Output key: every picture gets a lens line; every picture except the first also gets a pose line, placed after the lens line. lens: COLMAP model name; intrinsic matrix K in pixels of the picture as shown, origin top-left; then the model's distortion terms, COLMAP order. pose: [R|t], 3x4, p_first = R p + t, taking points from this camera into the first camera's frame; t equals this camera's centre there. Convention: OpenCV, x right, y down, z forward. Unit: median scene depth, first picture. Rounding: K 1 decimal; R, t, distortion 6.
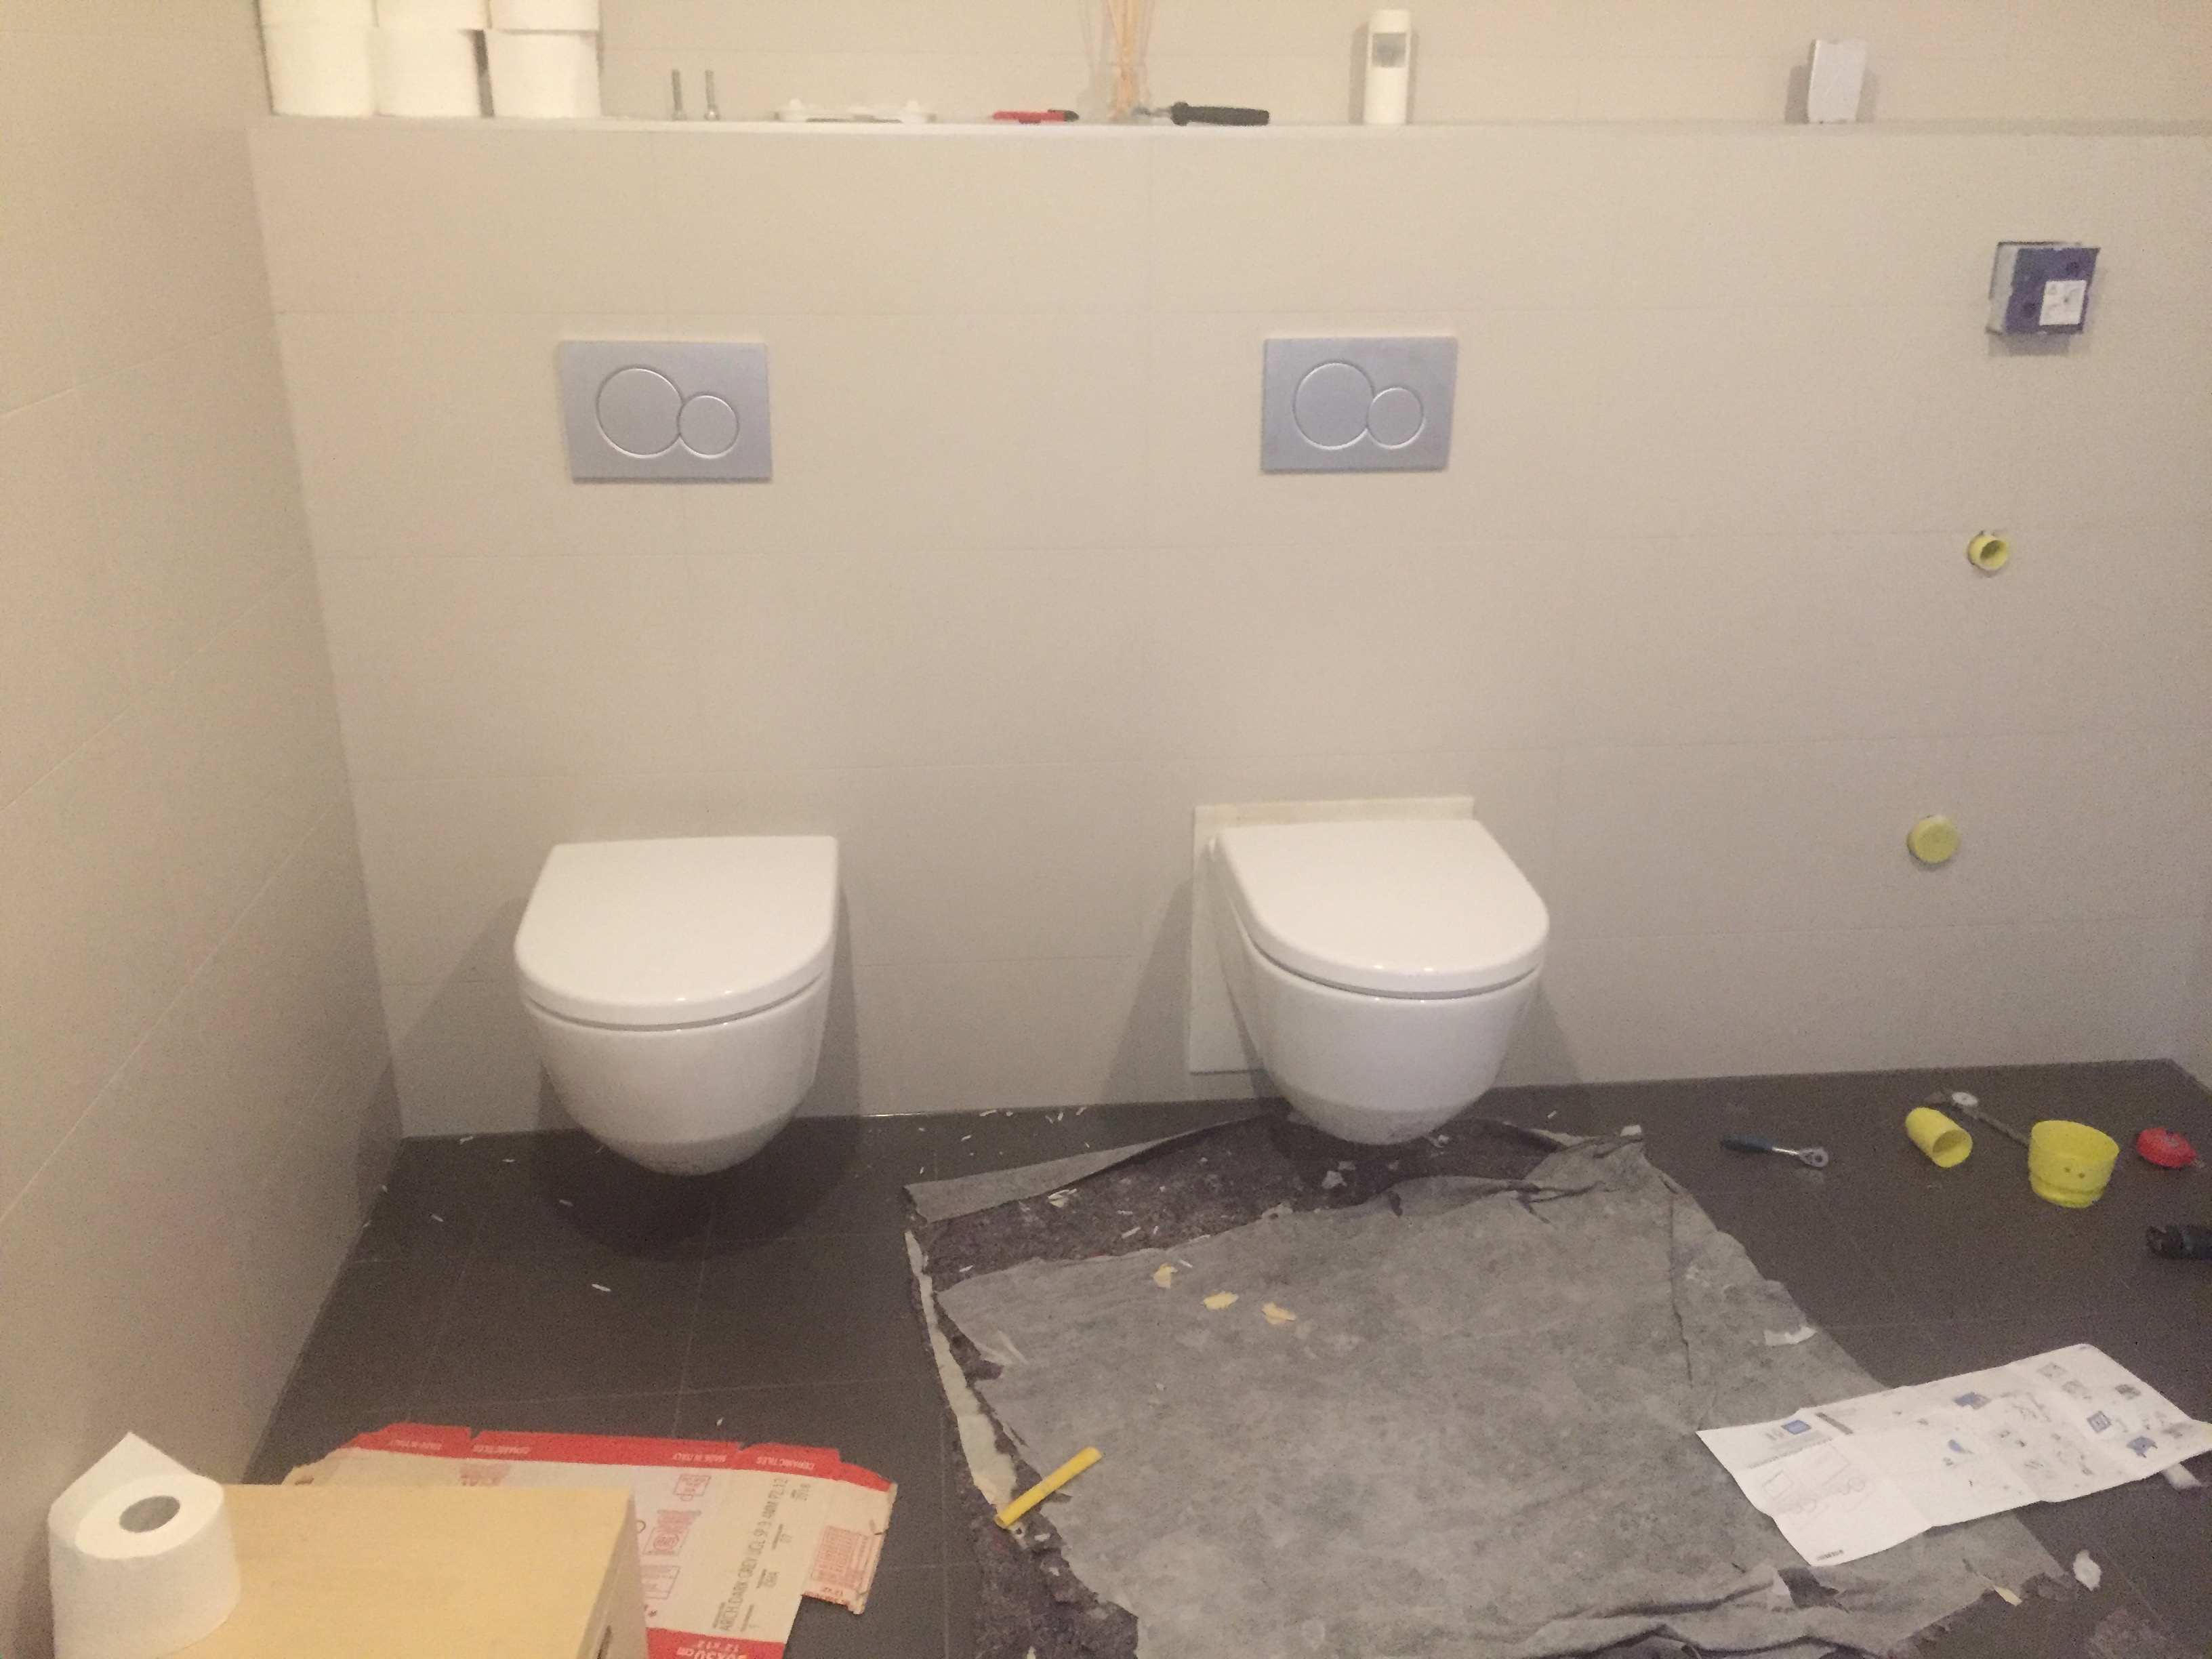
lens RADIAL K [[1877.7, 0, 1106.0], [0, 1877.7, 829.5], [0, 0, 1]] dist [-0.032711, 0.007378]
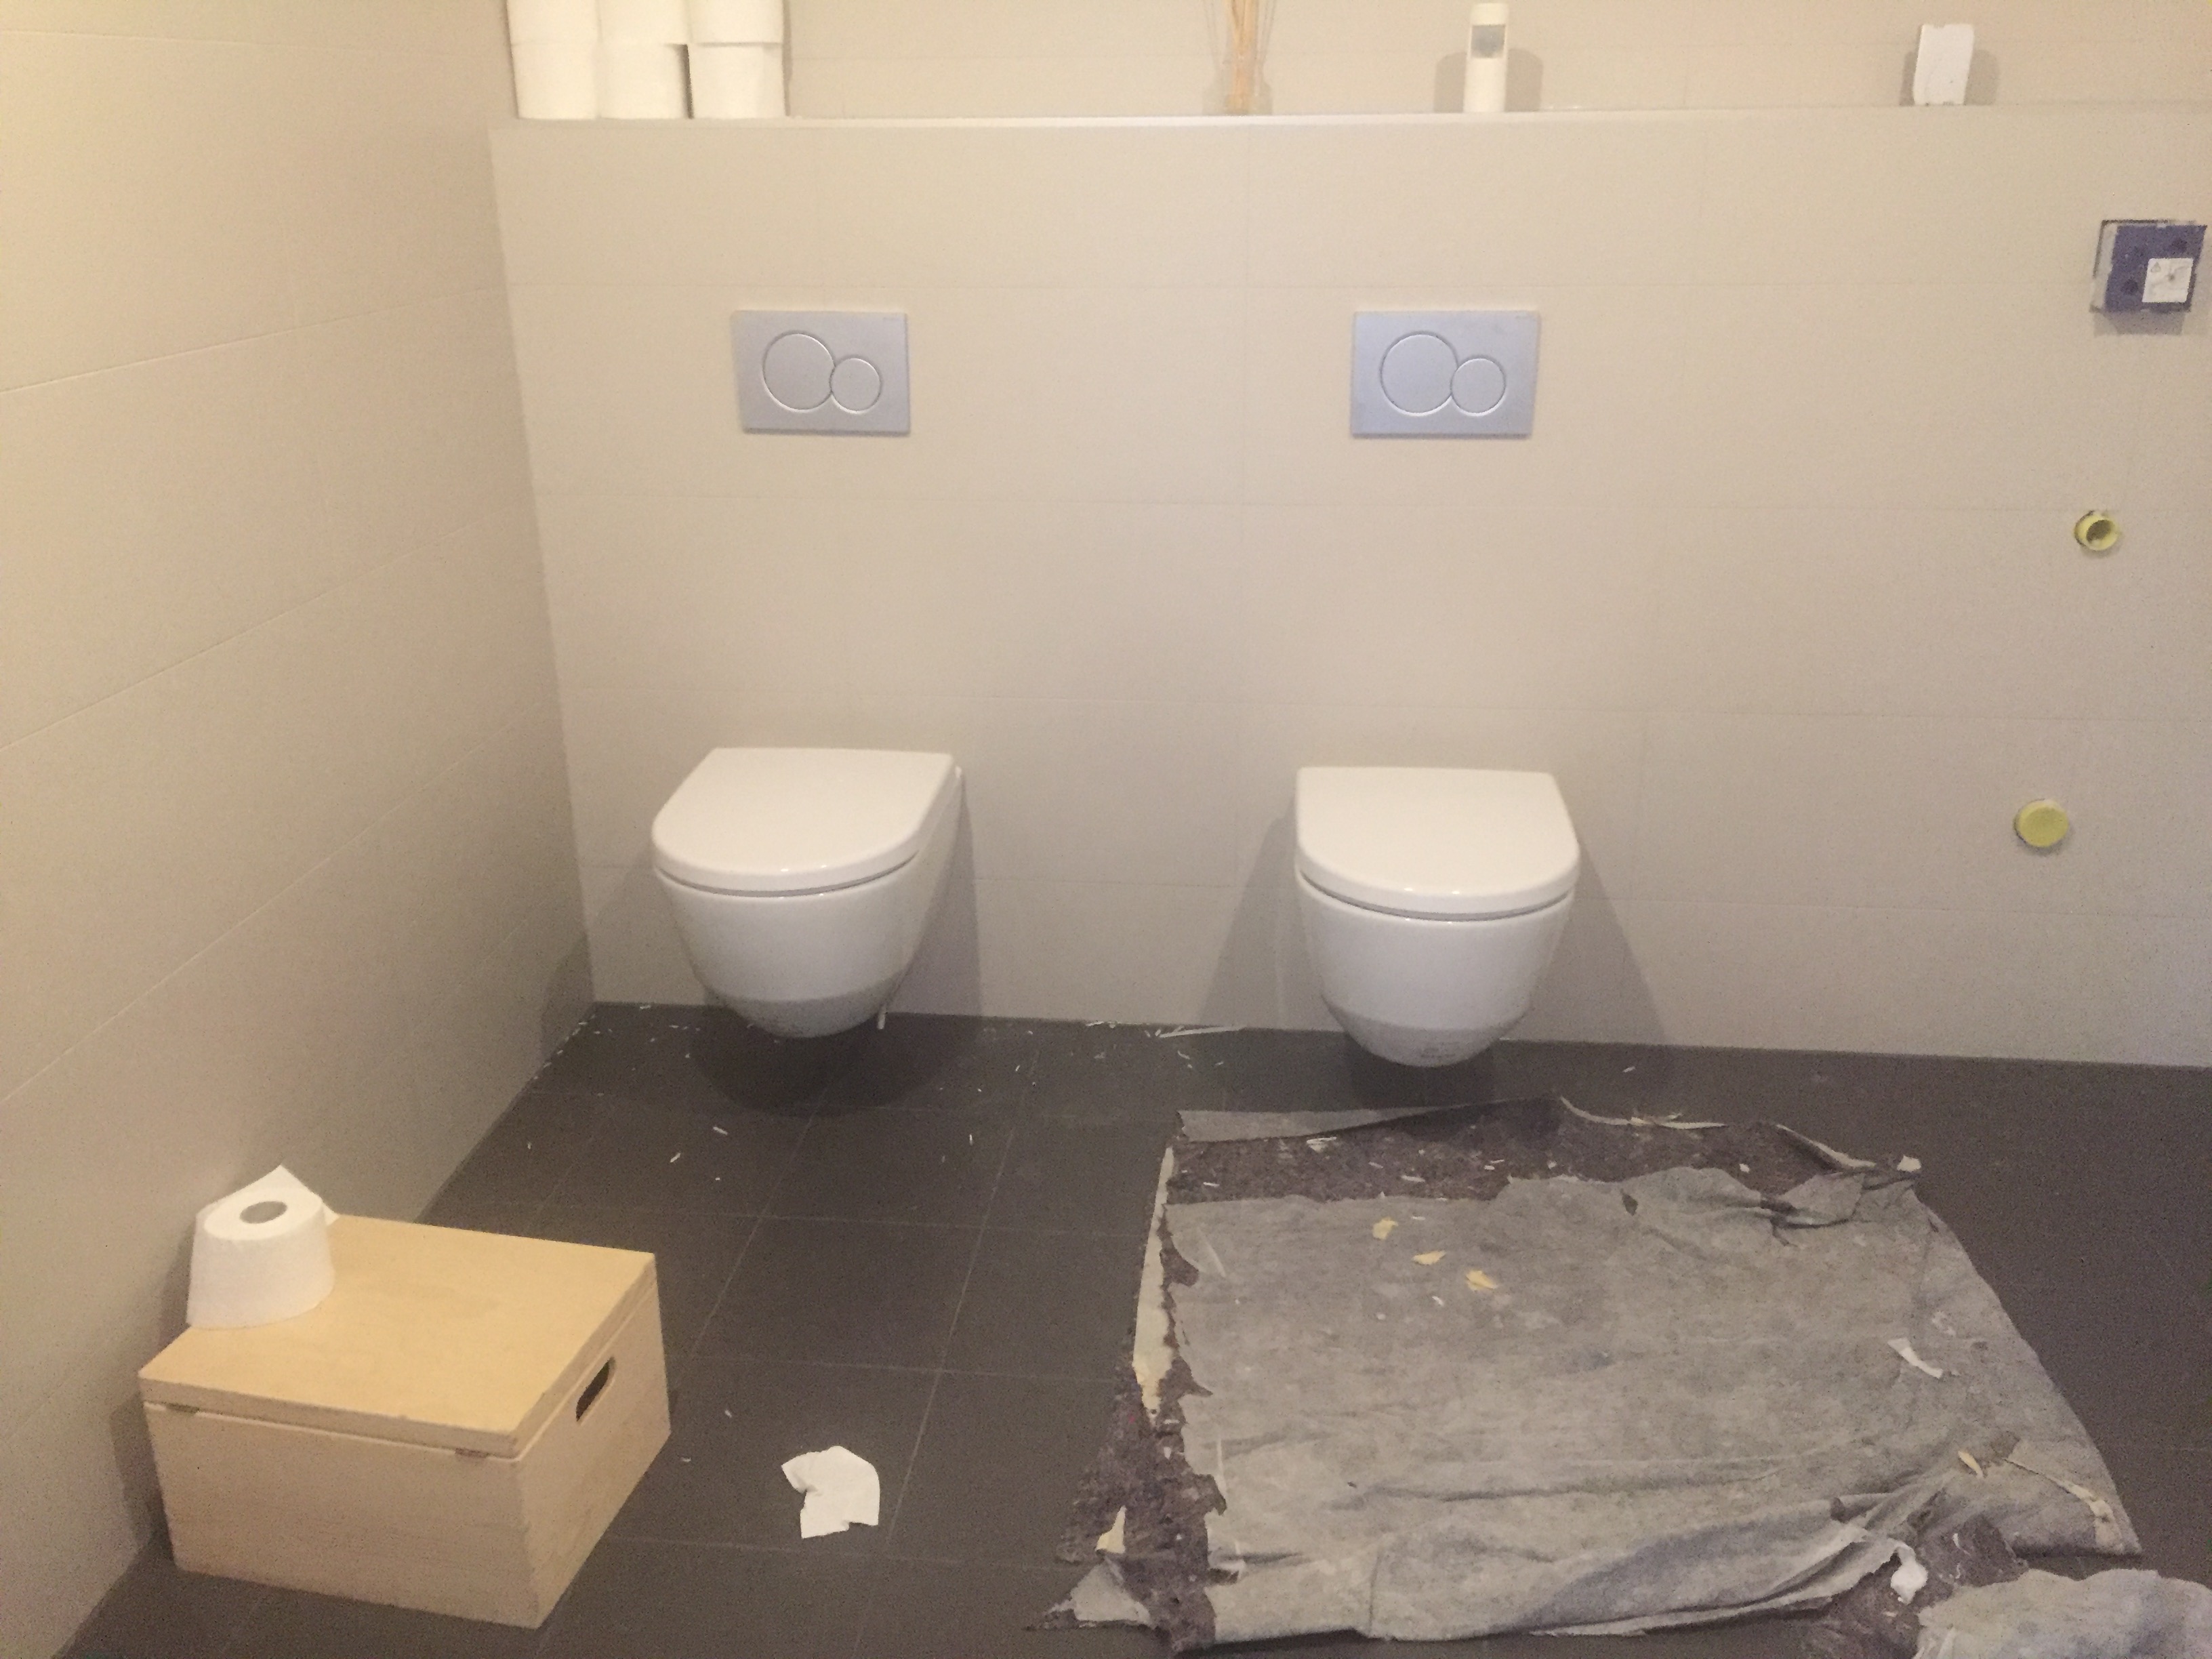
lens RADIAL K [[1877.7, 0, 1106.0], [0, 1877.7, 829.5], [0, 0, 1]] dist [-0.032711, 0.007378]
pose [[0.977644, 0.059437, -0.201689, 0.178036], [-0.060679, 0.998157, 0.000028, 0.044573], [0.201319, 0.012210, 0.979450, -0.083840]]
